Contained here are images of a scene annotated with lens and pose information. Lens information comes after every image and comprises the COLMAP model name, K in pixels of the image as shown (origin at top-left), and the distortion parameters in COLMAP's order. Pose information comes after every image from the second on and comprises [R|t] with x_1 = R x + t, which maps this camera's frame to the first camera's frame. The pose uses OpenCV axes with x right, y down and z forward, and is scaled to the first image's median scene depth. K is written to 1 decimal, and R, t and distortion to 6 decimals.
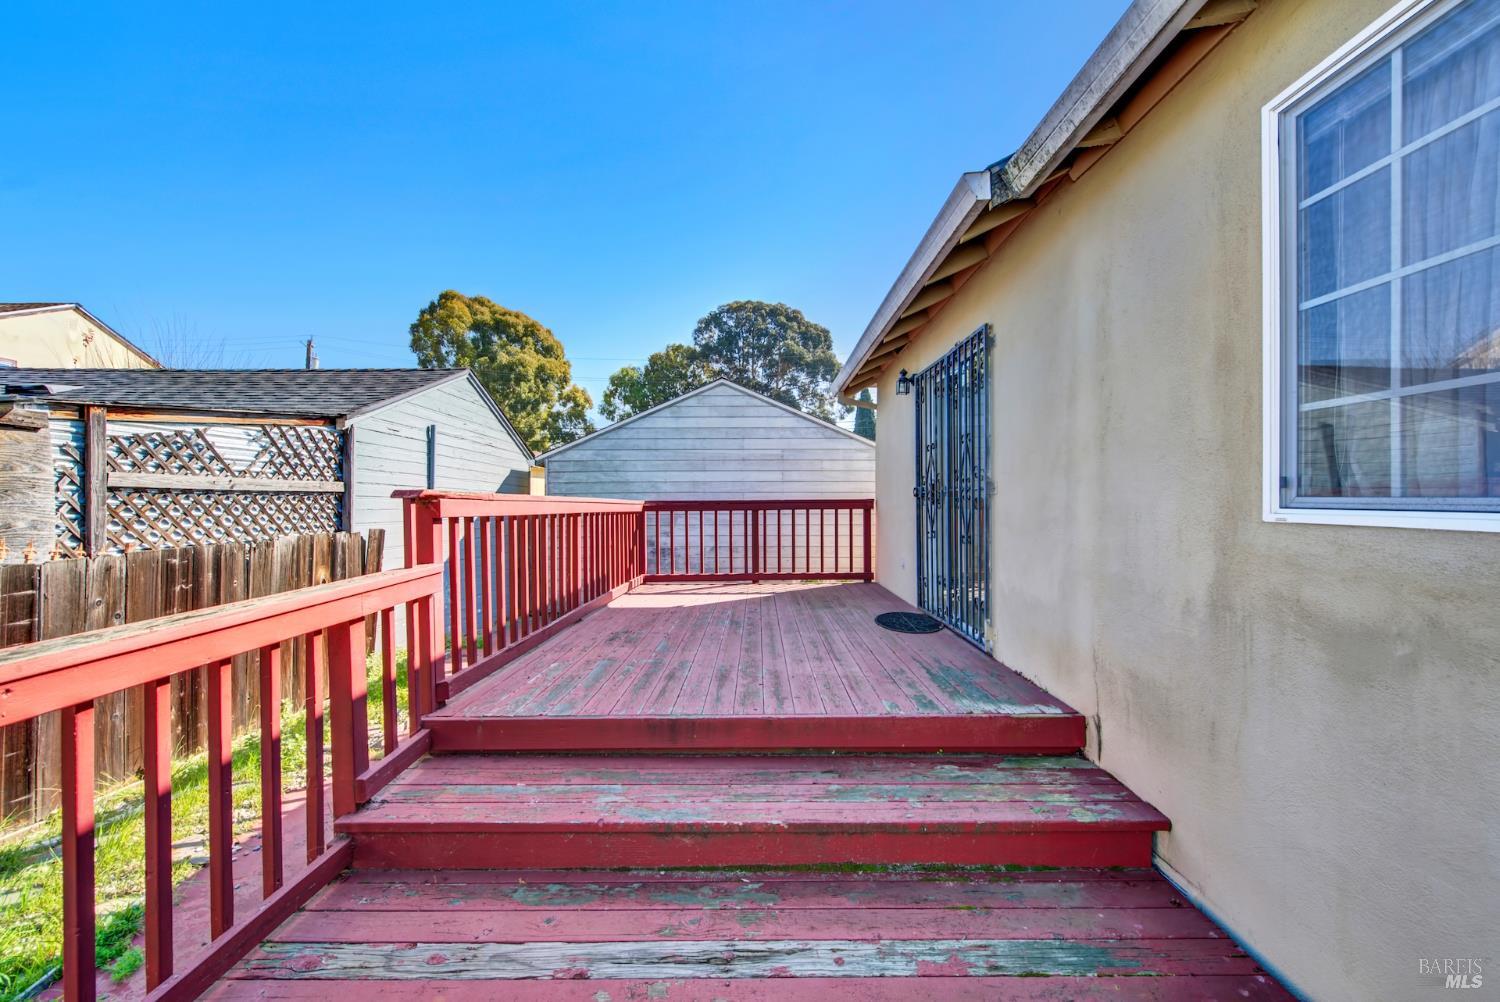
lens RADIAL K [[598.1, 0, 756.4], [0, 598.1, 503.7], [0, 0, 1]] dist [0.004378, -0.003884]
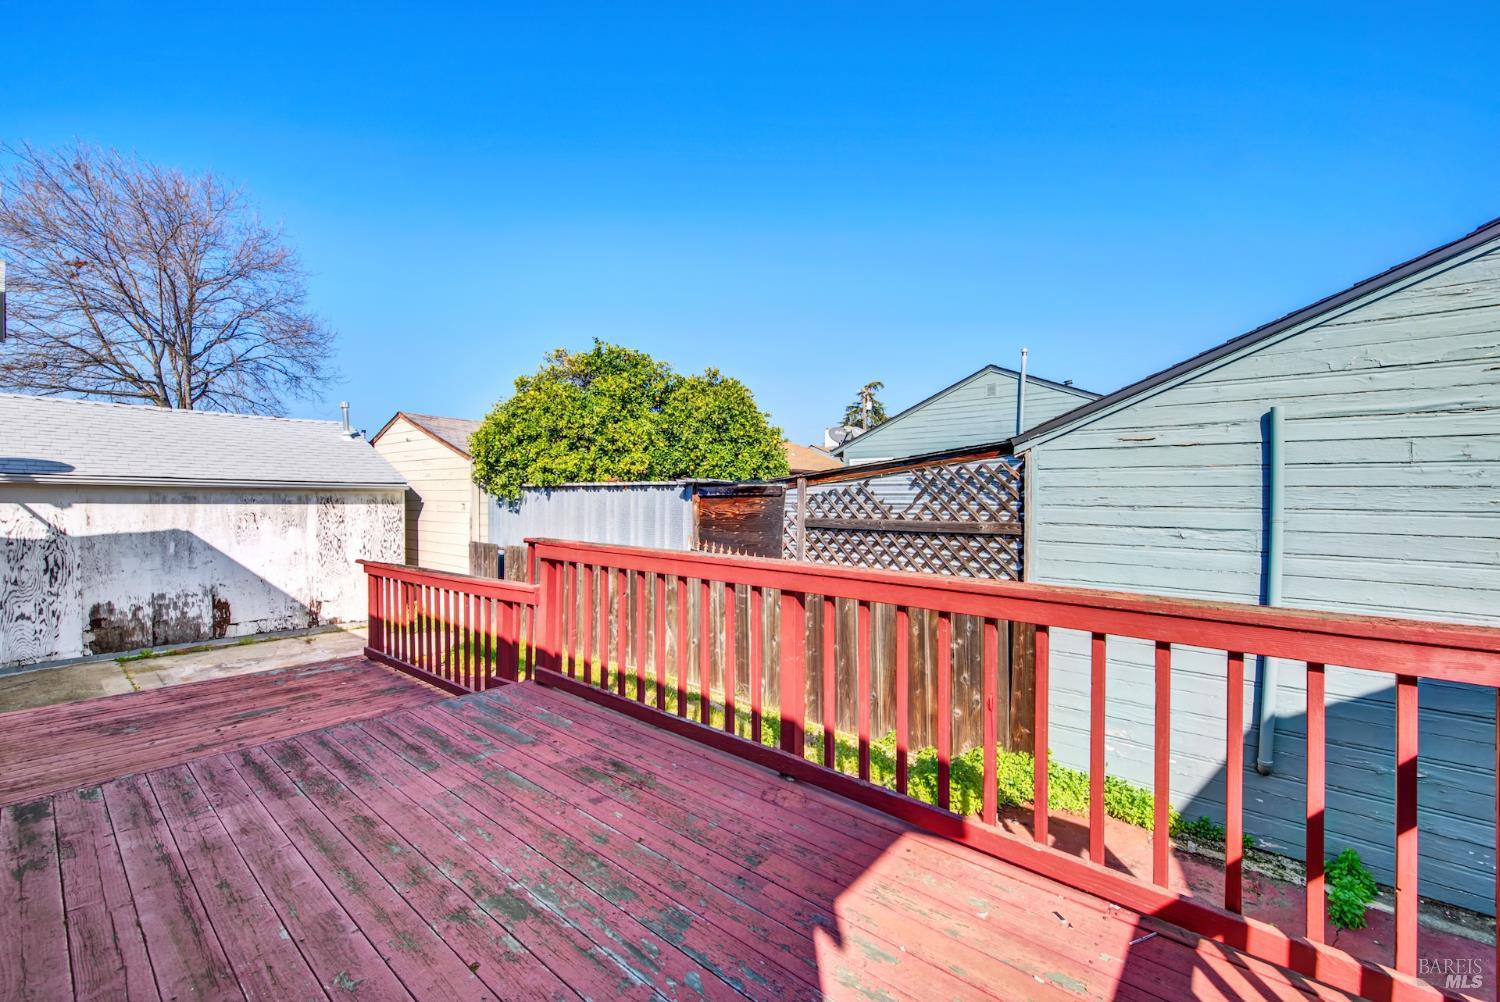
lens RADIAL K [[598.1, 0, 756.4], [0, 598.1, 503.7], [0, 0, 1]] dist [0.004378, -0.003884]
pose [[-0.628476, -0.000640, -0.777829, 0.090708], [-0.007014, 0.999964, 0.004845, -0.037117], [0.777798, 0.008501, -0.628457, 0.723443]]
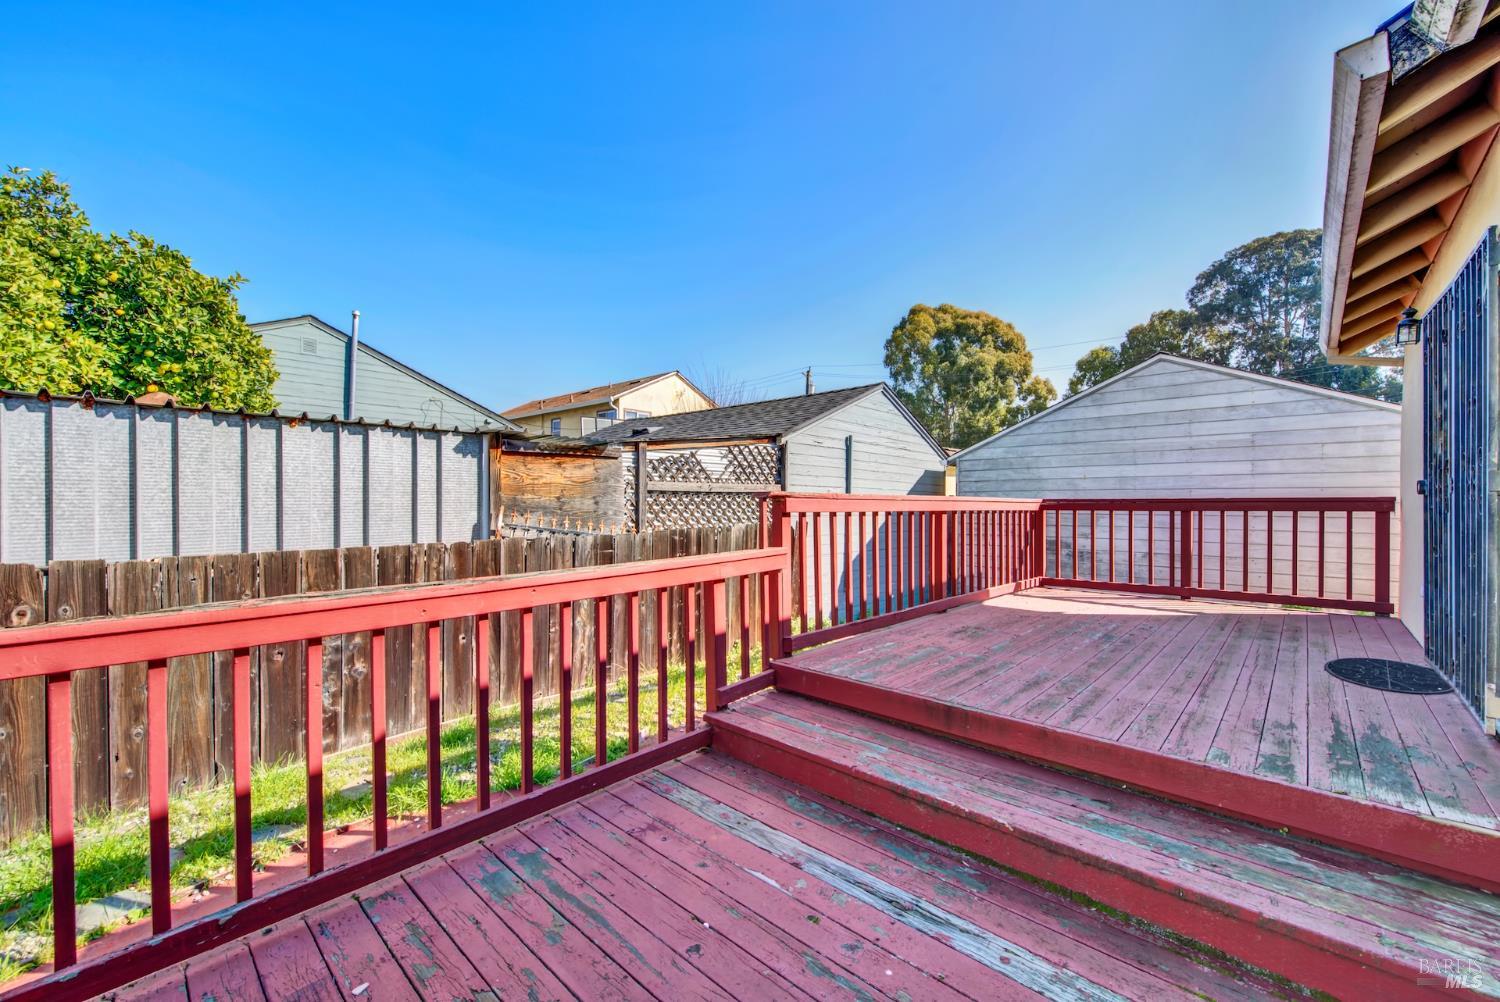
lens RADIAL K [[598.1, 0, 756.4], [0, 598.1, 503.7], [0, 0, 1]] dist [0.004378, -0.003884]
pose [[0.737454, 0.006377, -0.675367, 0.094178], [-0.003803, 0.999979, 0.005290, -0.000790], [0.675387, -0.001332, 0.737463, -0.003701]]
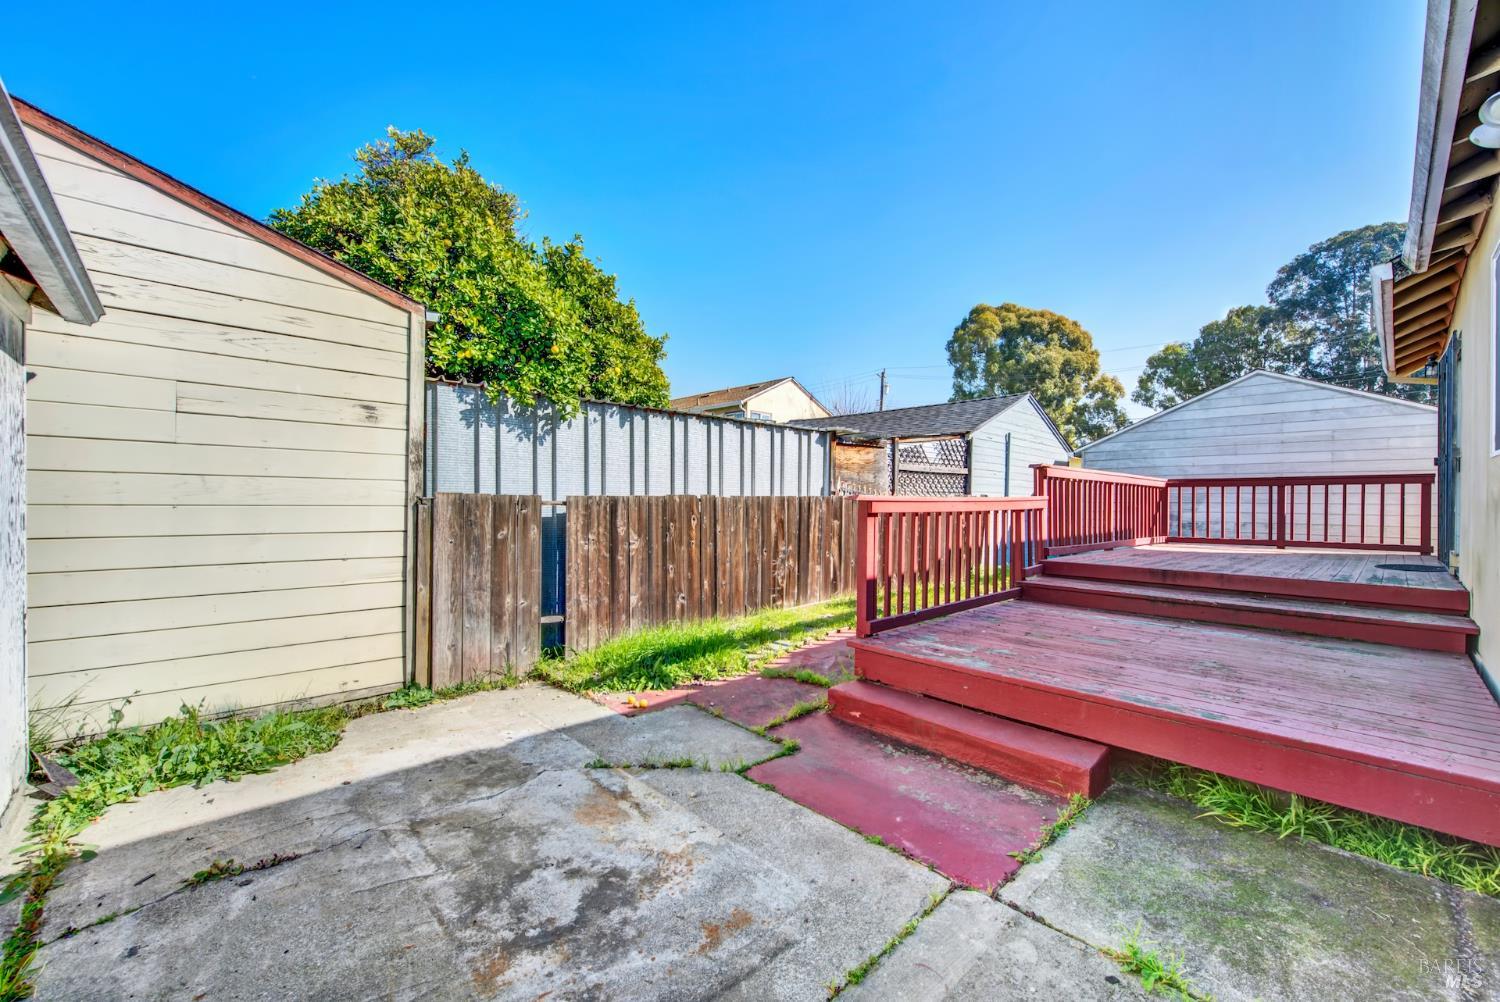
lens RADIAL K [[600.7, 0, 758.1], [0, 600.7, 502.2], [0, 0, 1]] dist [0.006114, -0.000499]
pose [[0.687338, 0.010713, -0.726259, 0.119979], [-0.010015, 0.999936, 0.005272, 0.037427], [0.726269, 0.003650, 0.687401, -0.428641]]
